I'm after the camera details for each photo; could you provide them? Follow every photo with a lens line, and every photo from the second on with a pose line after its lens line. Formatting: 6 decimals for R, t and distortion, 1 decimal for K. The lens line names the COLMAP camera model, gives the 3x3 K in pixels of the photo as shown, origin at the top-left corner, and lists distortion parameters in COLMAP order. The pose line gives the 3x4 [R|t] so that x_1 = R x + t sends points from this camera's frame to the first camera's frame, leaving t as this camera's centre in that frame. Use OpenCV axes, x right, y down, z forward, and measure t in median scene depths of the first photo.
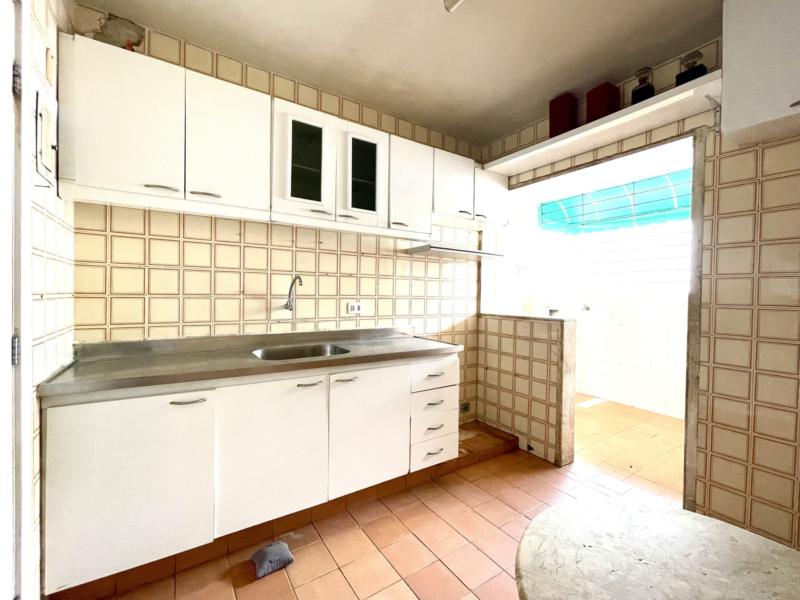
lens RADIAL K [[345.6, 0, 400.0], [0, 345.6, 300.0], [0, 0, 1]] dist [0.000881, 0.000270]
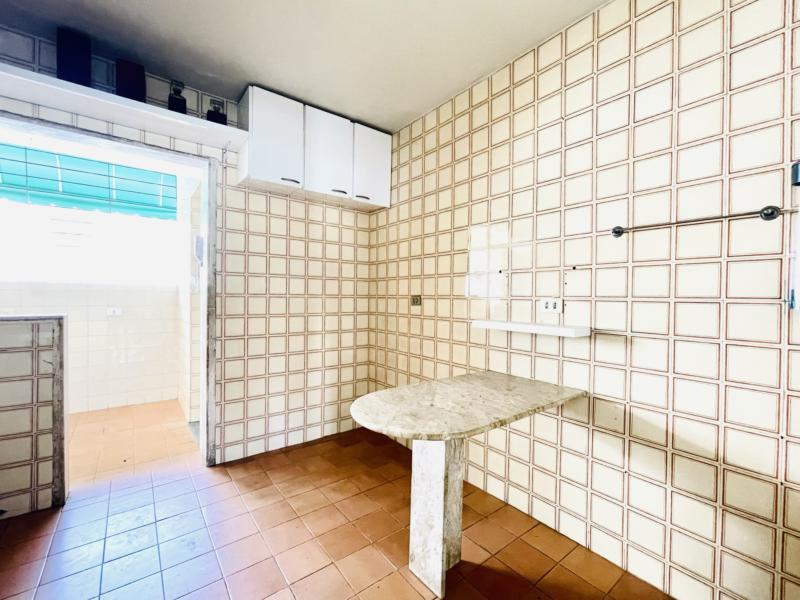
lens RADIAL K [[345.6, 0, 400.0], [0, 345.6, 300.0], [0, 0, 1]] dist [0.000881, 0.000270]
pose [[-0.069686, -0.026913, 0.997206, -0.390043], [0.005263, 0.999612, 0.027346, 0.002377], [-0.997555, 0.007154, -0.069517, 0.312936]]
